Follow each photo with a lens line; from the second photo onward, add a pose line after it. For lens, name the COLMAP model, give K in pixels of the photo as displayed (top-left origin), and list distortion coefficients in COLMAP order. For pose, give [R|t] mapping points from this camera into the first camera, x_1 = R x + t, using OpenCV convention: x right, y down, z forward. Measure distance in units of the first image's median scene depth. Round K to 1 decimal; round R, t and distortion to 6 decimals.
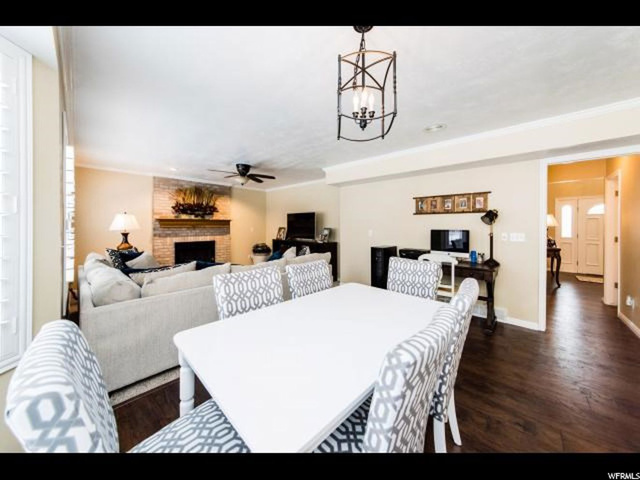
lens RADIAL K [[228.0, 0, 326.2], [0, 228.0, 225.7], [0, 0, 1]] dist [0.002079, 0.000189]
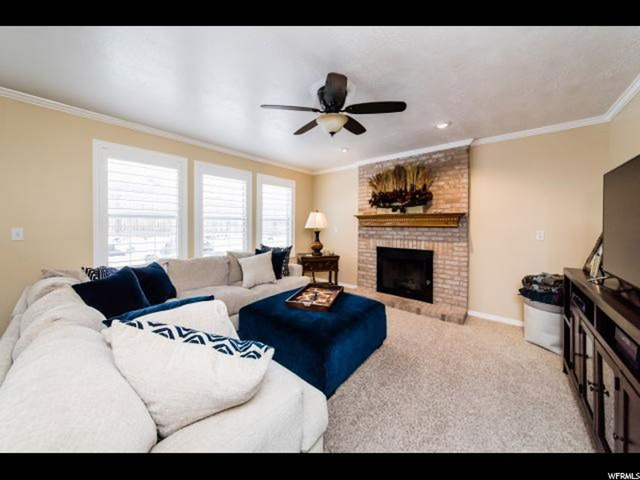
lens RADIAL K [[228.0, 0, 309.8], [0, 228.0, 225.1], [0, 0, 1]] dist [0.002079, 0.000189]
pose [[0.031991, -0.000274, -0.999488, 0.082262], [-0.007279, 0.999973, -0.000507, 0.005002], [0.999462, 0.007291, 0.031988, 0.773810]]
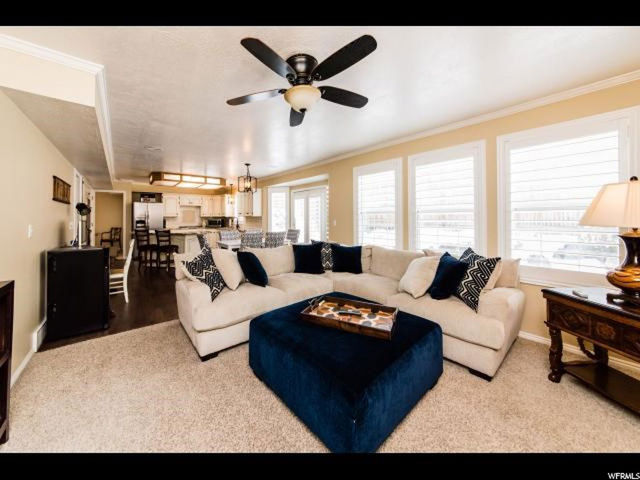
lens RADIAL K [[228.0, 0, 307.3], [0, 228.0, 215.3], [0, 0, 1]] dist [0.002079, 0.000189]
pose [[-0.991236, 0.002575, 0.132080, -0.340367], [0.001846, 0.999982, -0.005639, -0.000279], [-0.132092, -0.005345, -0.991223, 1.136128]]
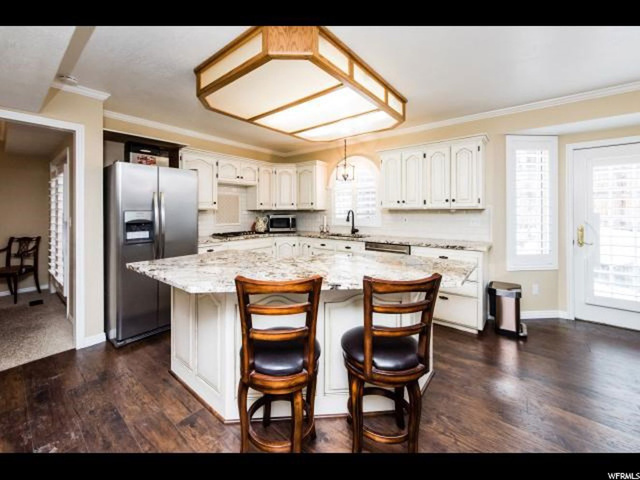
lens RADIAL K [[255.3, 0, 303.6], [0, 255.3, 210.0], [0, 0, 1]] dist [0.000301, -0.000251]
pose [[-0.997849, -0.000003, -0.065559, 0.528216], [0.000210, 0.999995, -0.003248, 0.003012], [0.065559, -0.003255, -0.997843, 0.433069]]
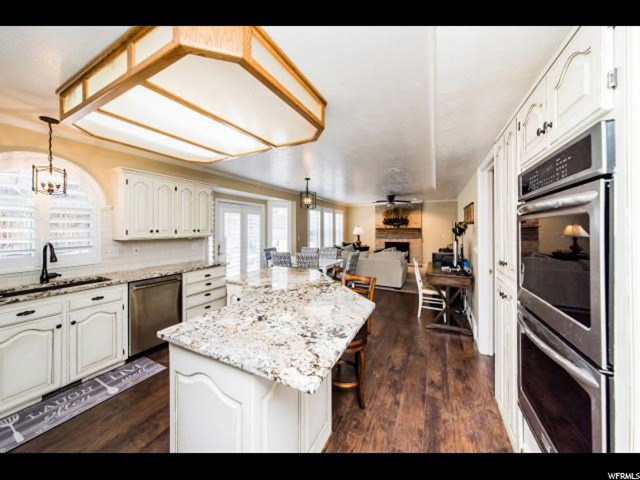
lens RADIAL K [[228.0, 0, 313.8], [0, 228.0, 226.5], [0, 0, 1]] dist [0.002079, 0.000189]
pose [[0.263825, -0.013859, -0.964471, 0.862924], [0.004638, 0.999903, -0.013100, -0.021658], [0.964559, -0.001017, 0.263864, 0.036182]]
